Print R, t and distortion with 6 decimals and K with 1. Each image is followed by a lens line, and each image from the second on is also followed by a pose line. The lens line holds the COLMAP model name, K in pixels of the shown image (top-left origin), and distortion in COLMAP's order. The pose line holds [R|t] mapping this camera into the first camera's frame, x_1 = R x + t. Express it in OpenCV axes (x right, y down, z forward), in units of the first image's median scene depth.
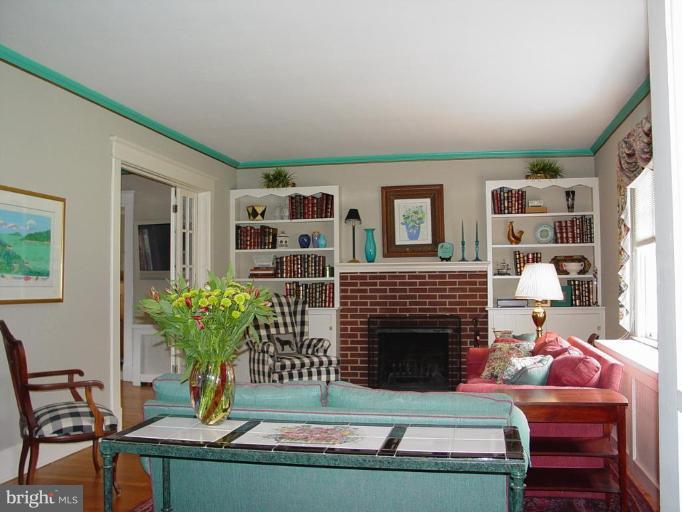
lens RADIAL K [[688.4, 0, 341.0], [0, 688.4, 256.0], [0, 0, 1]] dist [-0.184839, 0.232339]
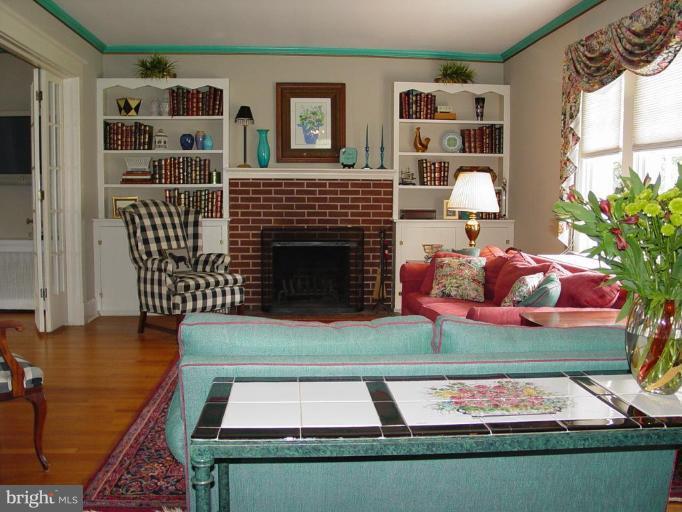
lens RADIAL K [[688.4, 0, 341.0], [0, 688.4, 256.0], [0, 0, 1]] dist [-0.184839, 0.232339]
pose [[0.960172, -0.010067, 0.279228, -0.113578], [-0.025658, 0.991951, 0.123993, 0.010599], [-0.278229, -0.126219, 0.952186, 0.118901]]
